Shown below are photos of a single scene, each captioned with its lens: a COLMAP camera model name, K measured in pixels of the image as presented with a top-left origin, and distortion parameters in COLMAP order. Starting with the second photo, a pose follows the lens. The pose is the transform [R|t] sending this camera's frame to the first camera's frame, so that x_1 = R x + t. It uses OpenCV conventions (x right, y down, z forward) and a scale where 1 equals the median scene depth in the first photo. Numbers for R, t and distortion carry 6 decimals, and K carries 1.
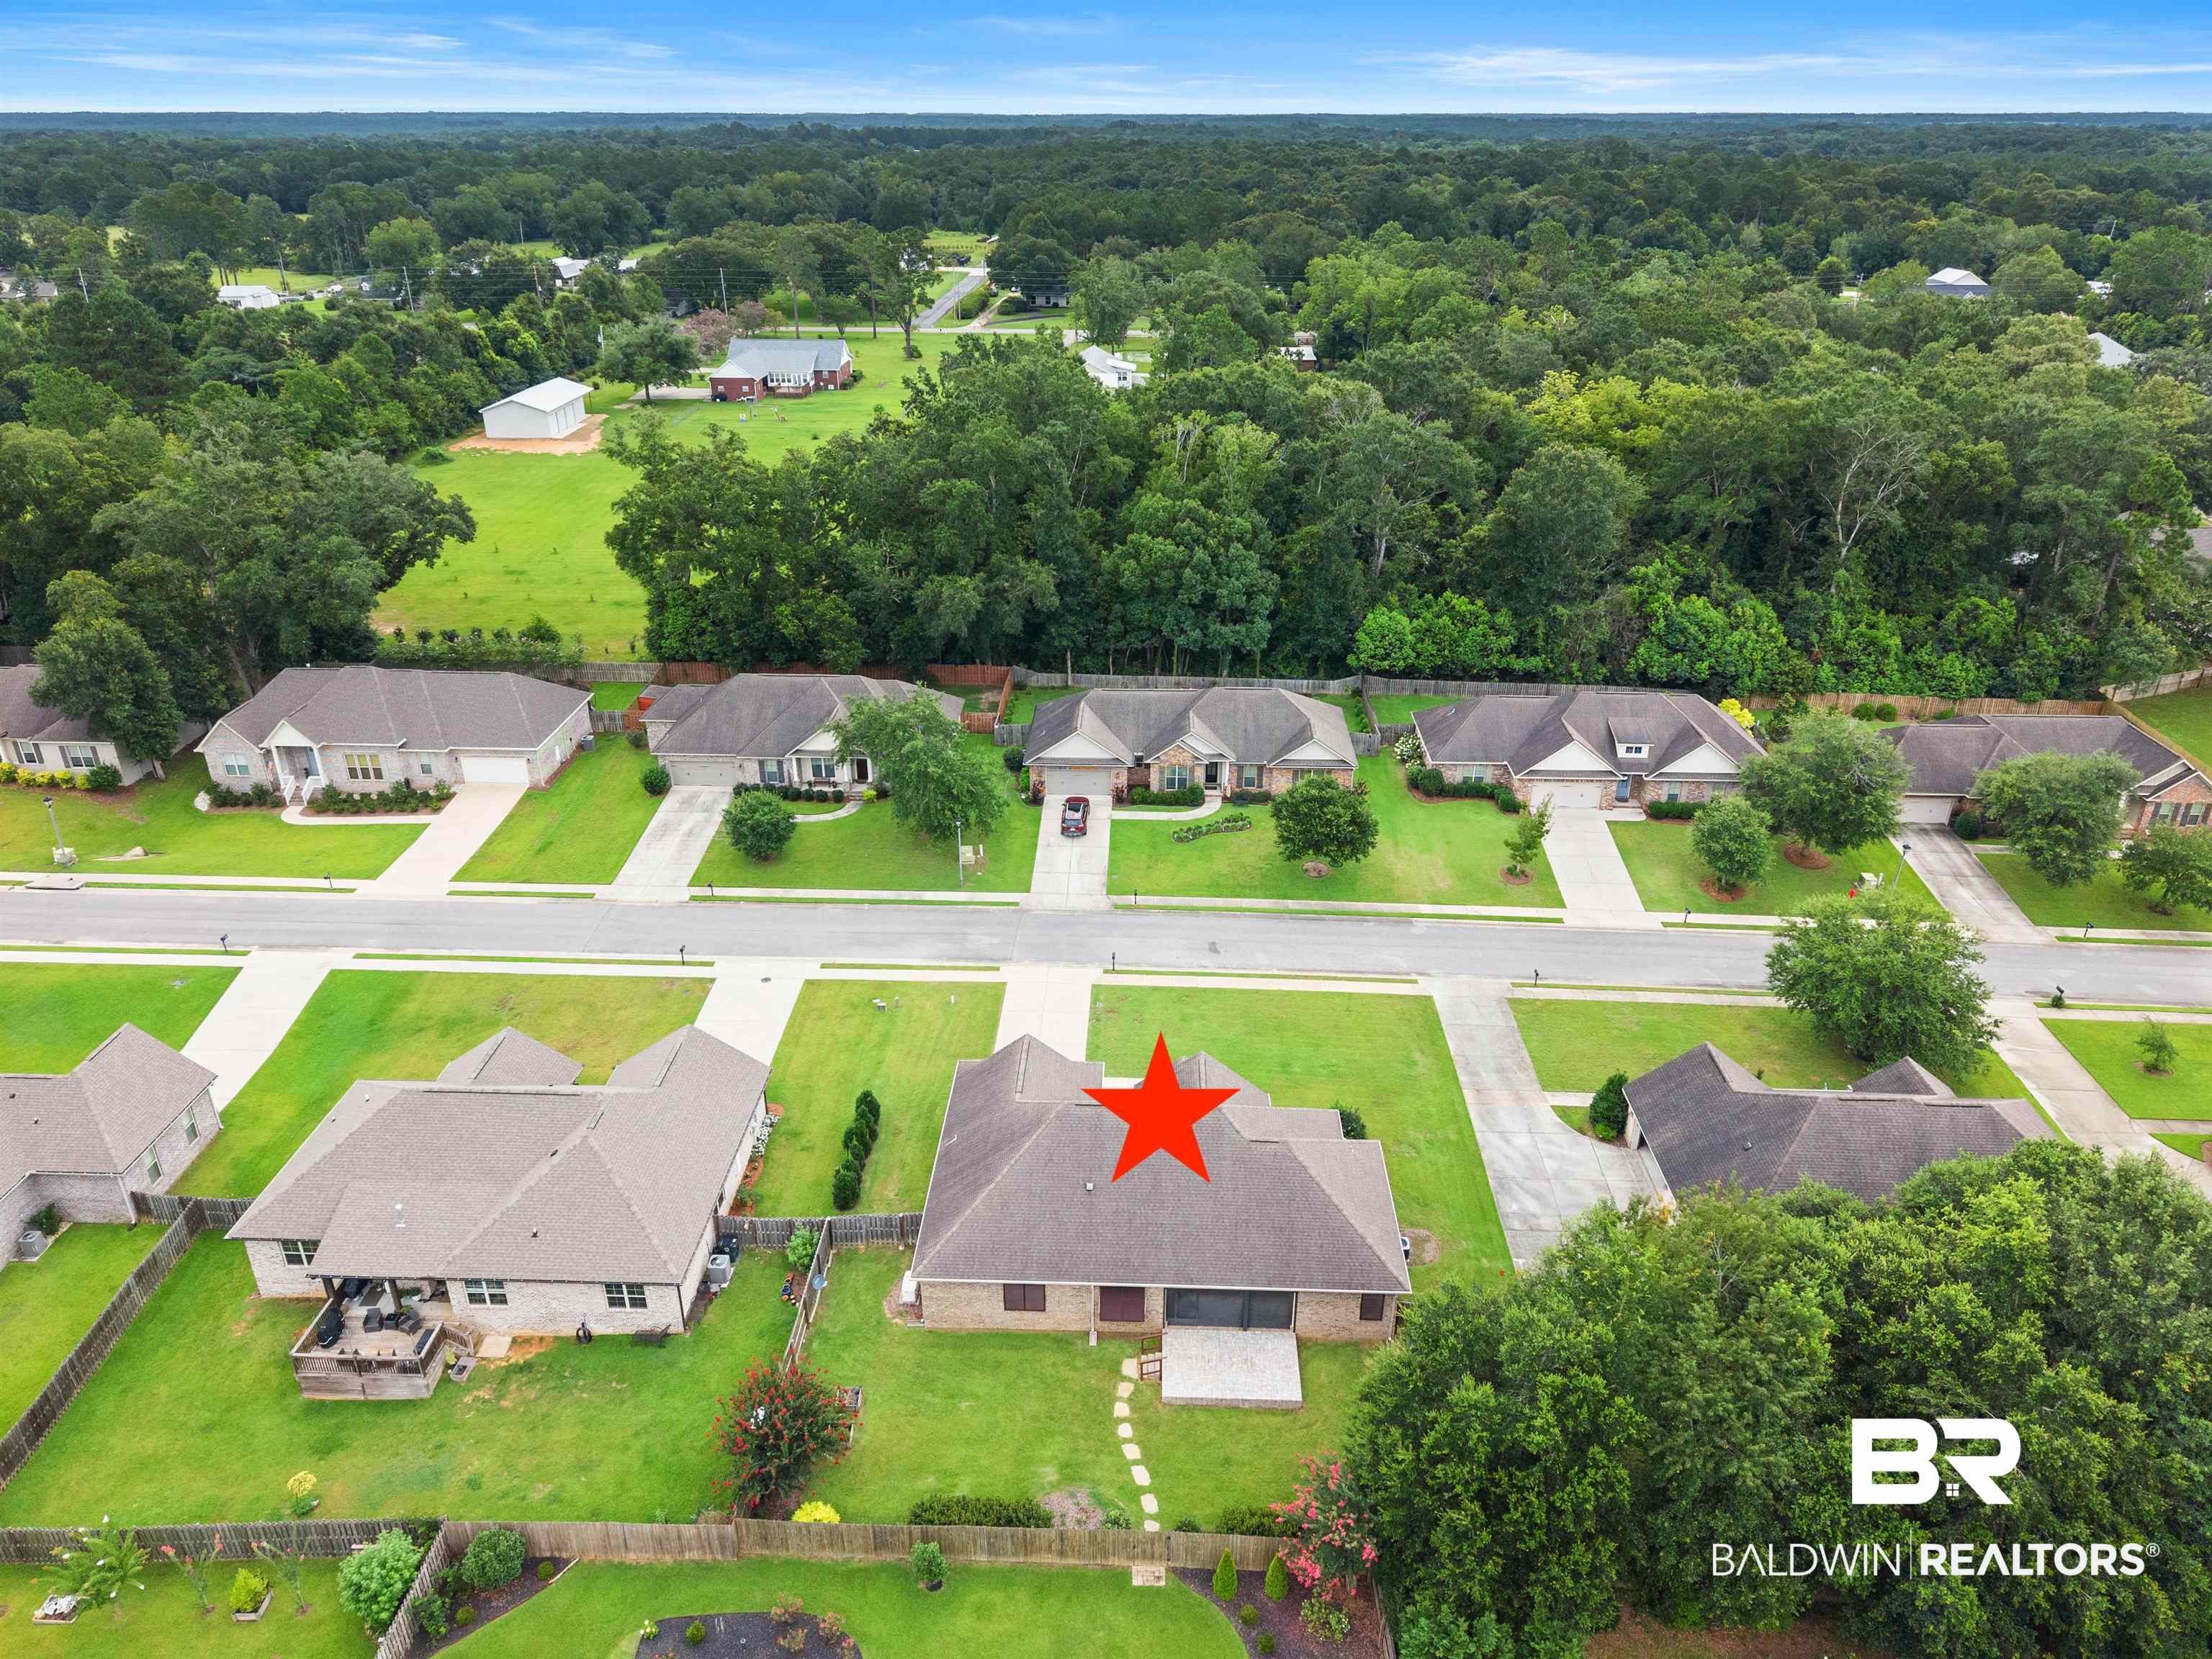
lens RADIAL K [[1512.8, 0, 1088.2], [0, 1512.8, 833.4], [0, 0, 1]] dist [-0.003103, 0.002795]
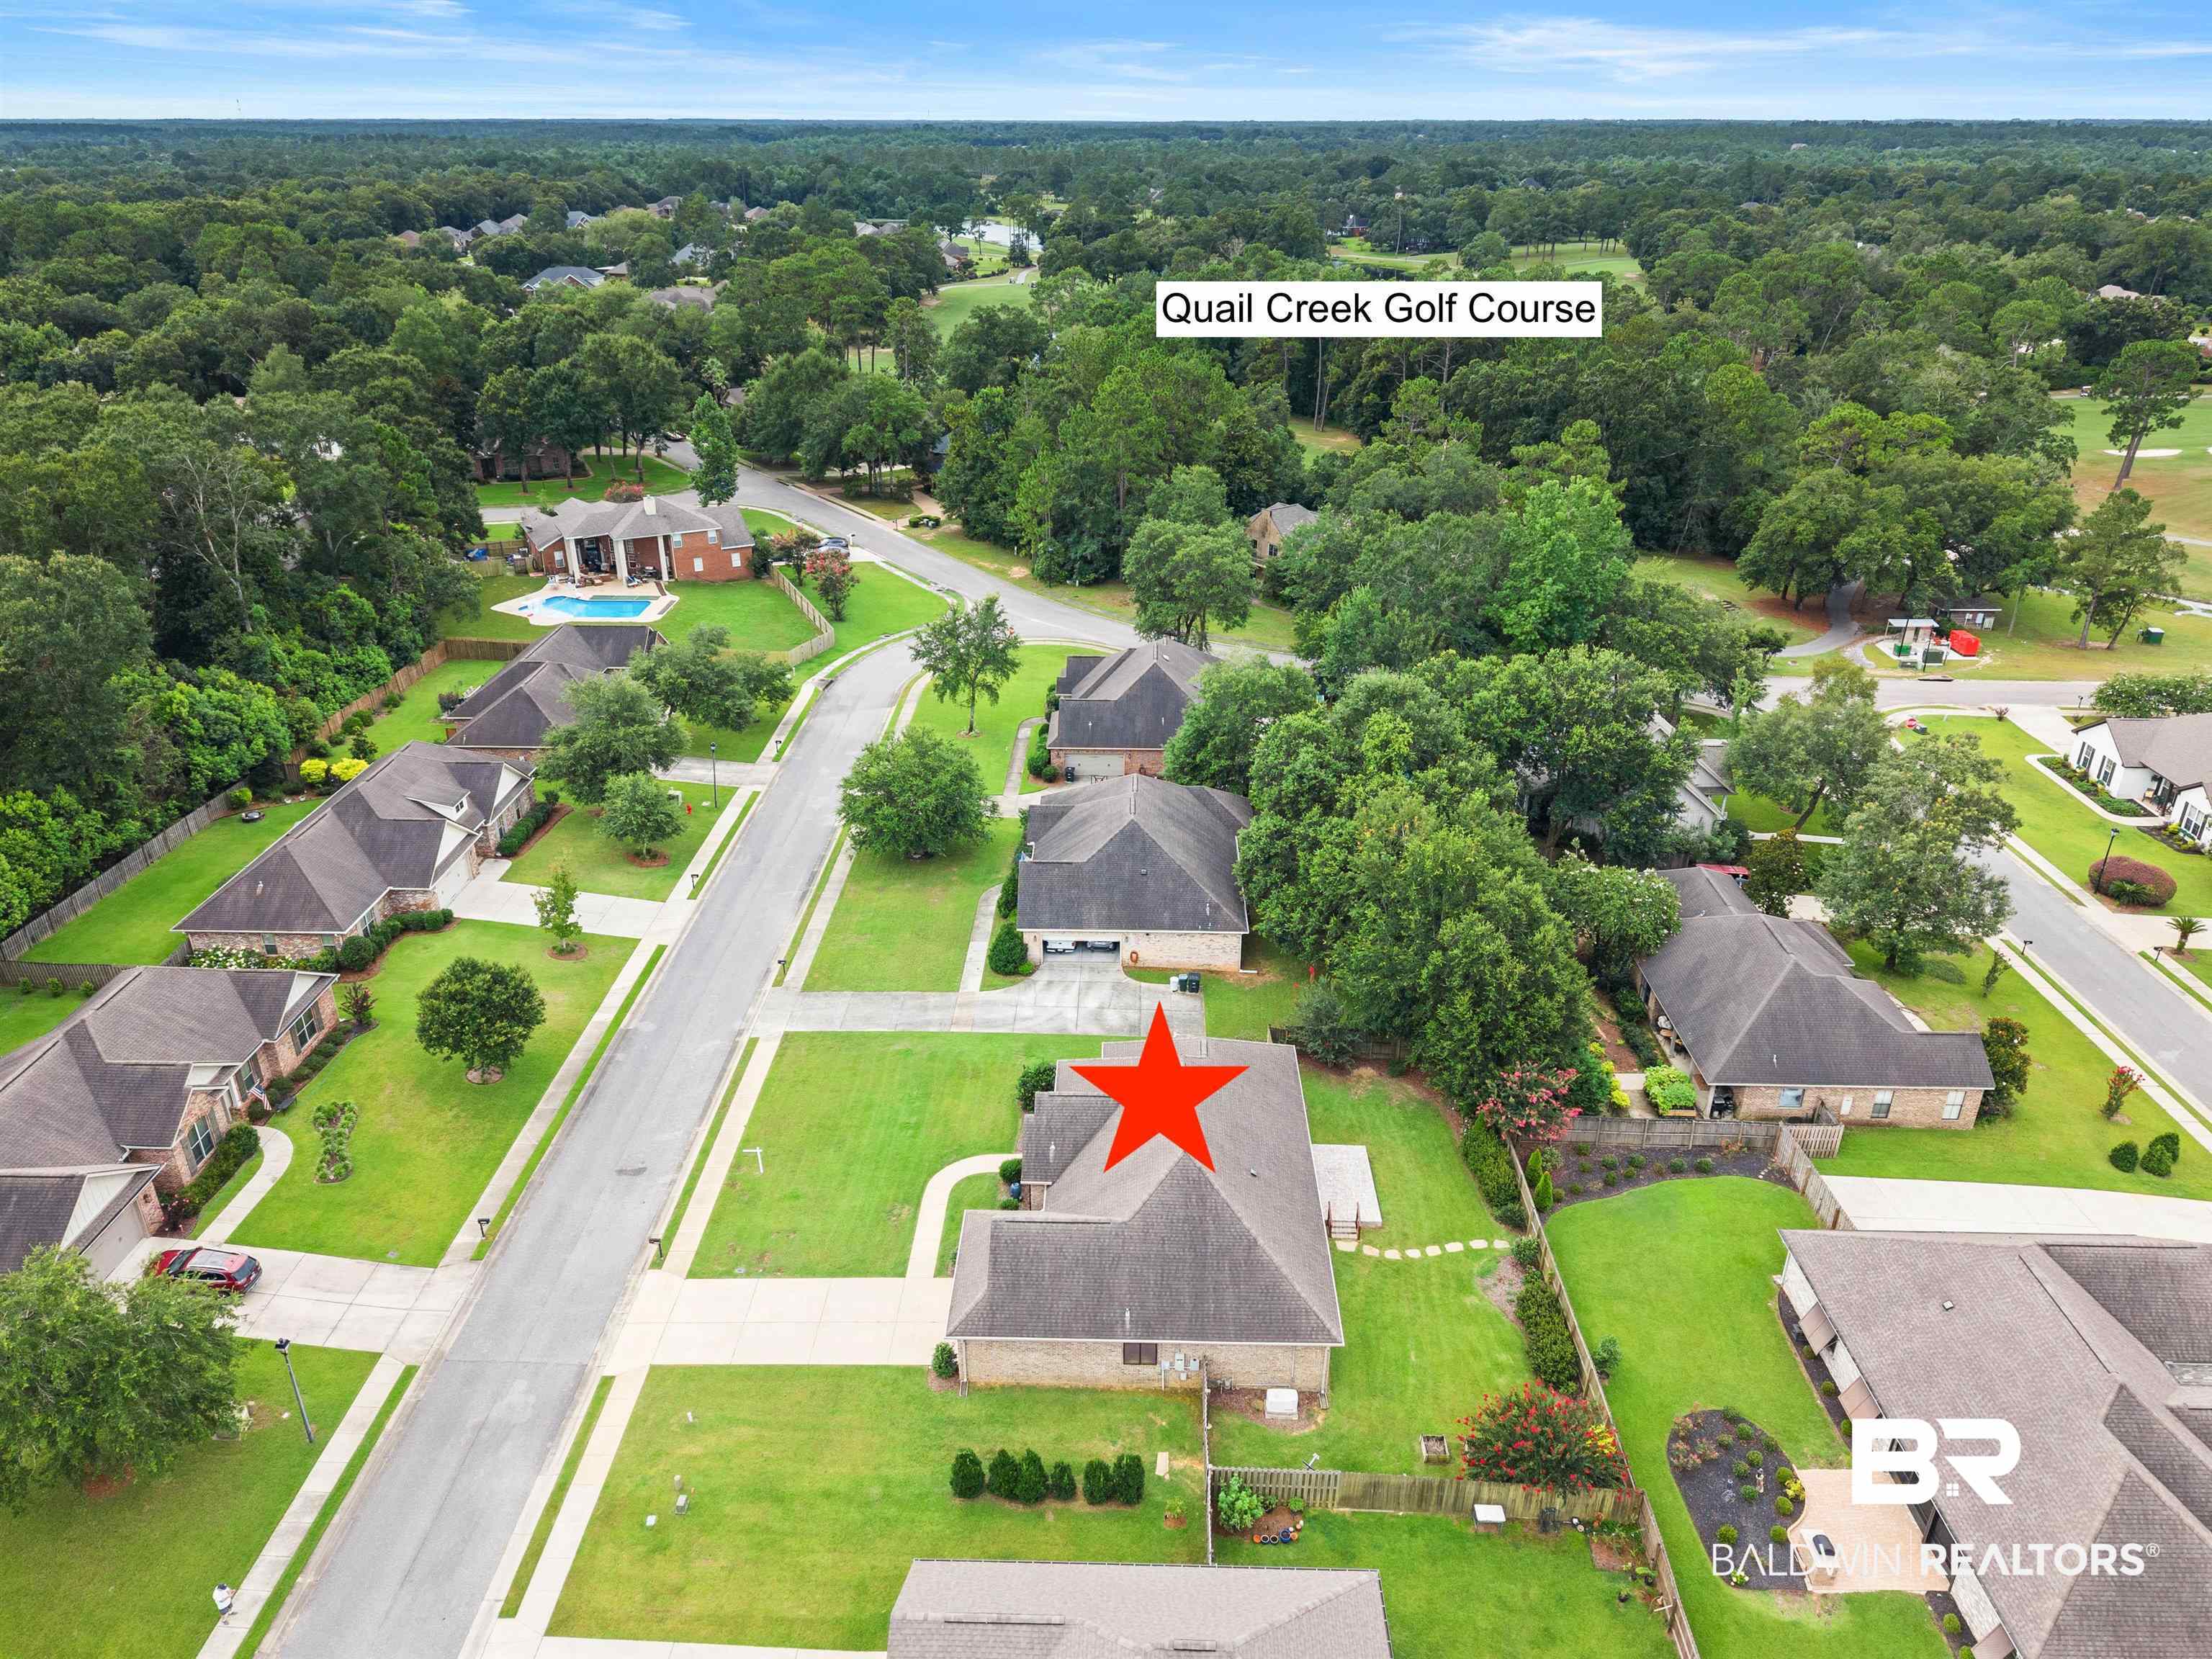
lens RADIAL K [[1512.8, 0, 1095.9], [0, 1512.8, 812.1], [0, 0, 1]] dist [-0.003103, 0.002795]
pose [[-0.042641, -0.409028, 0.911525, -0.821170], [0.424499, 0.818489, 0.387138, -0.403679], [-0.904424, 0.403449, 0.138731, 0.855487]]
